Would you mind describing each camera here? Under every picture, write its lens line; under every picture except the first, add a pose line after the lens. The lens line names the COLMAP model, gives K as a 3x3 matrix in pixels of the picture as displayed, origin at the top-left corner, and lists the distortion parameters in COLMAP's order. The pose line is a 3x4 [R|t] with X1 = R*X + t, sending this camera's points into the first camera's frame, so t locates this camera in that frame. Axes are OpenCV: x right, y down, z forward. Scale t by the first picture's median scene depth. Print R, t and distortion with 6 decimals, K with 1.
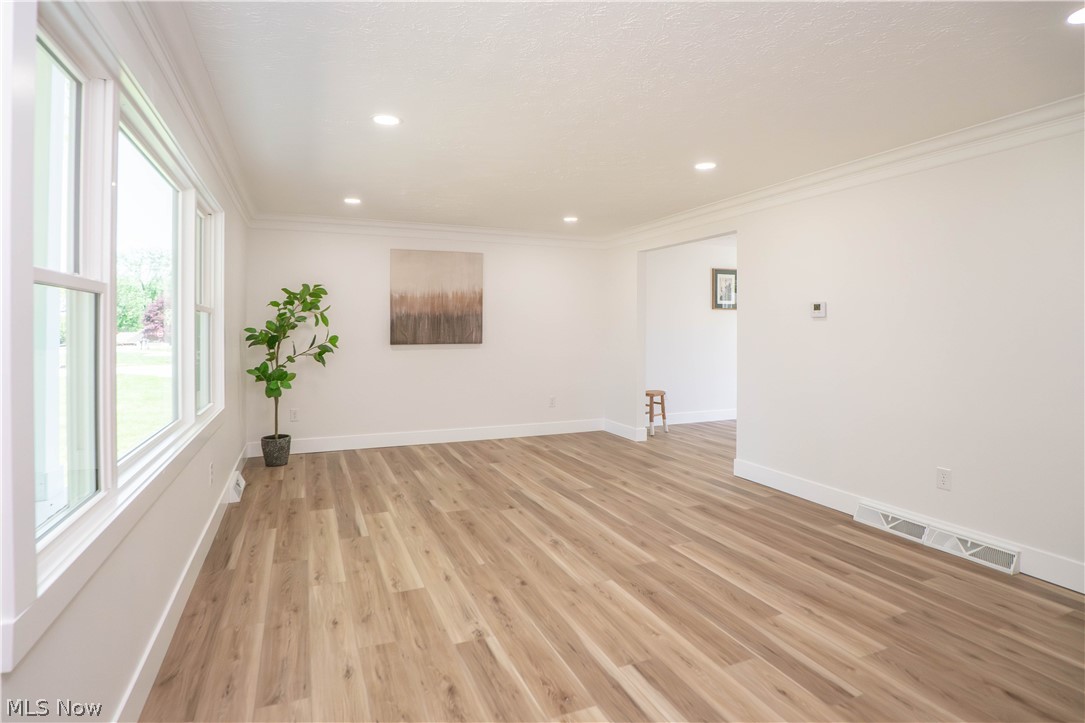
lens RADIAL K [[557.4, 0, 541.5], [0, 557.4, 366.6], [0, 0, 1]] dist [-0.054580, 0.023221]
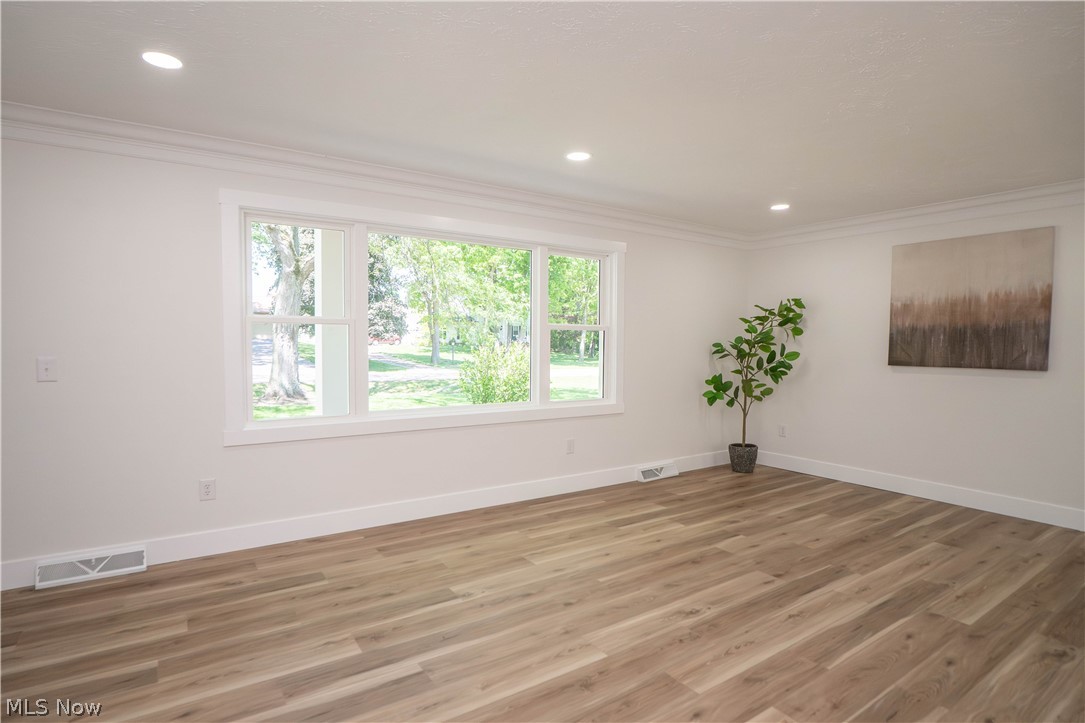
lens RADIAL K [[557.4, 0, 541.5], [0, 557.4, 366.6], [0, 0, 1]] dist [-0.054580, 0.023221]
pose [[0.192667, 0.042758, -0.980332, 0.699082], [-0.078271, 0.996537, 0.028082, -0.033525], [0.978138, 0.071321, 0.195347, 0.587088]]
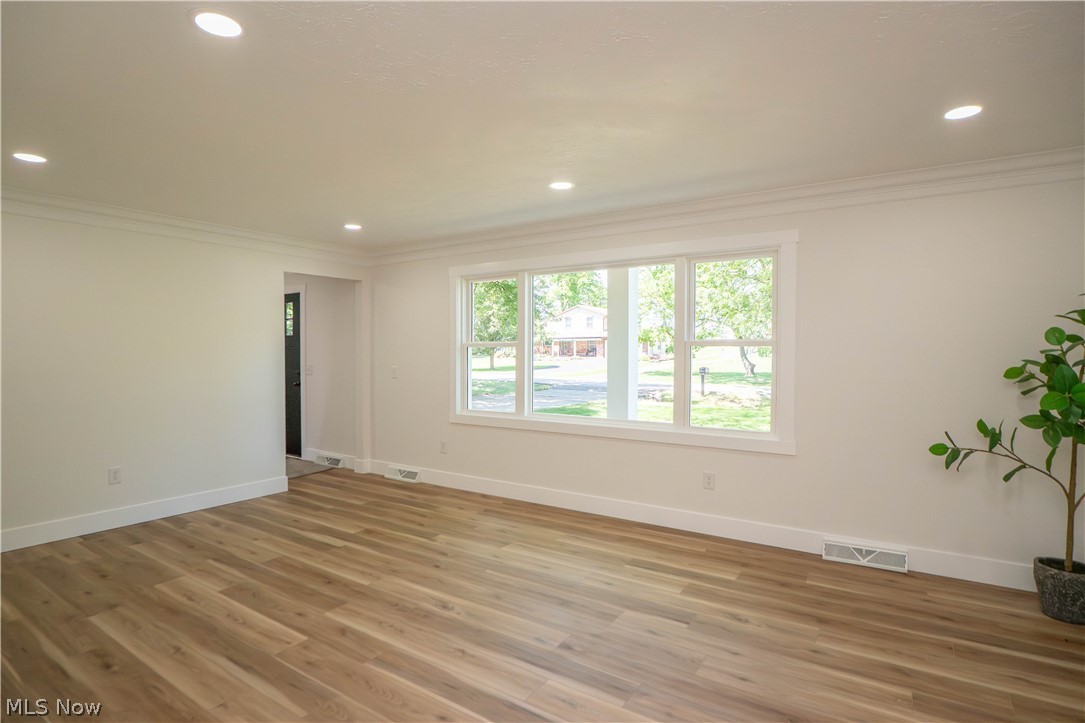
lens RADIAL K [[593.7, 0, 532.0], [0, 593.7, 363.6], [0, 0, 1]] dist [-0.050907, 0.020460]
pose [[-0.853736, 0.006342, -0.520667, 0.368631], [-0.040754, 0.996045, 0.078958, -0.133090], [0.519108, 0.088629, -0.850101, 1.733584]]
